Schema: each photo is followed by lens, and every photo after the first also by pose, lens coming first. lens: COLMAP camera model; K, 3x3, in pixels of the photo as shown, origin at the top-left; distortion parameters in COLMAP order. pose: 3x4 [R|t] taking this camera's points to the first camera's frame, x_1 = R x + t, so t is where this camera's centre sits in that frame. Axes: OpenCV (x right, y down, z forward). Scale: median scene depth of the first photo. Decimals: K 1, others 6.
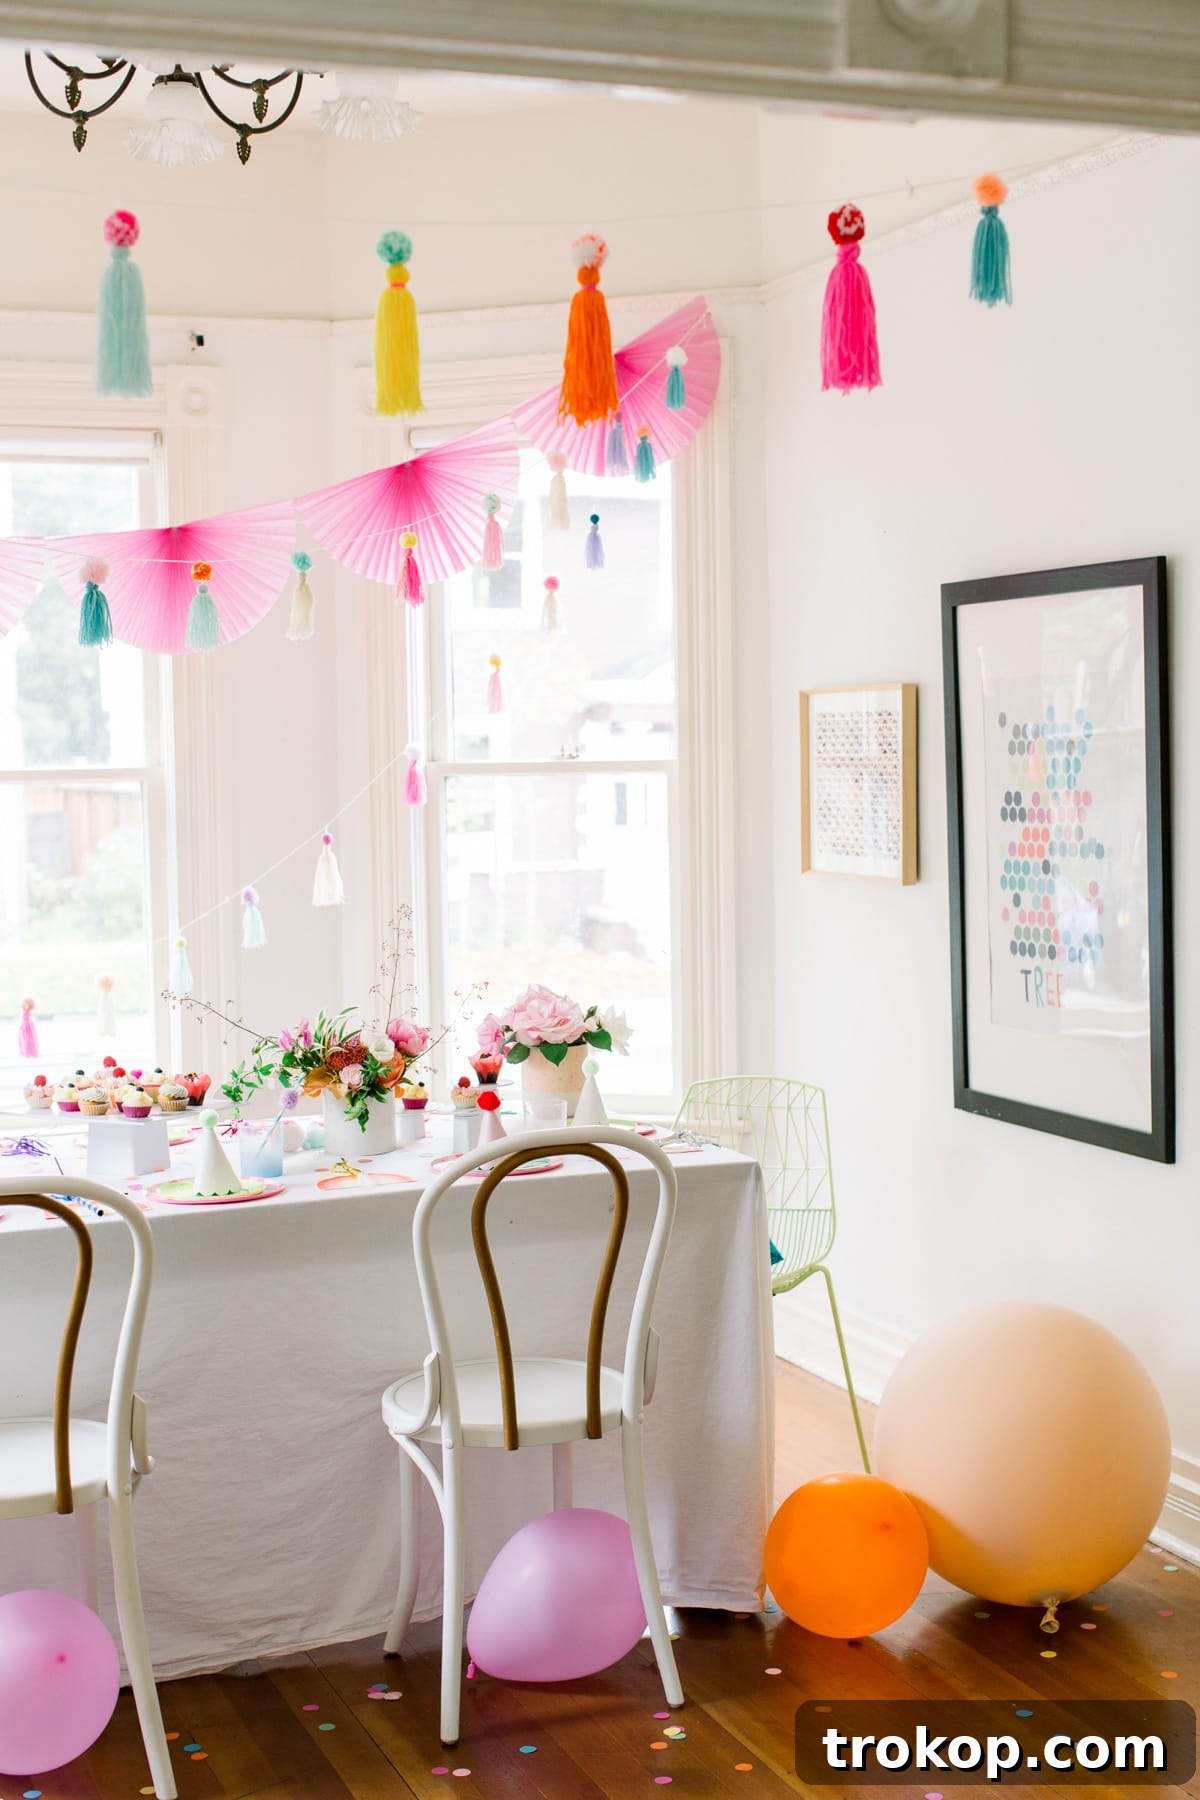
lens RADIAL K [[2466.1, 0, 600.0], [0, 2466.1, 942.9], [0, 0, 1]] dist [0.001026, -0.035156]
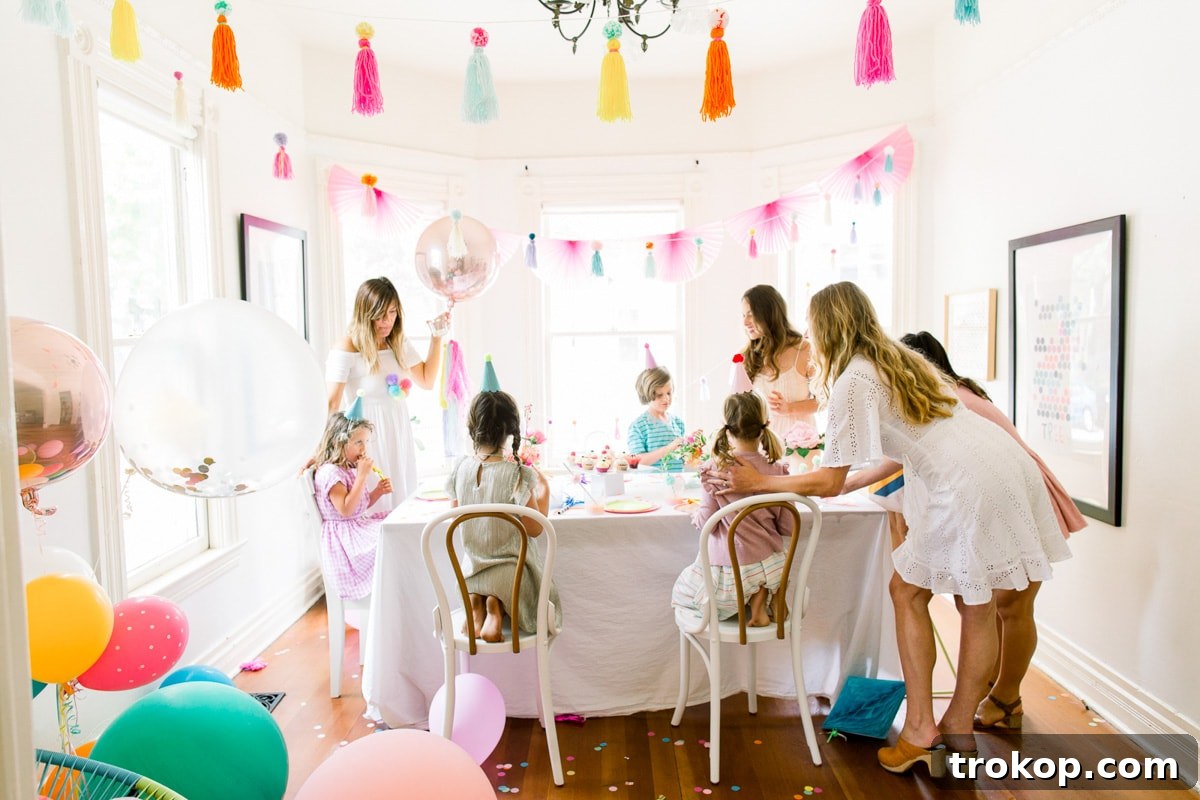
lens RADIAL K [[804.9, 0, 600.0], [0, 804.9, 400.0], [0, 0, 1]] dist [-0.002546, -0.002957]
pose [[0.928886, 0.031429, -0.369029, 0.075256], [-0.028640, 0.999505, 0.013033, -0.007125], [0.369256, -0.001538, 0.929327, 0.236558]]
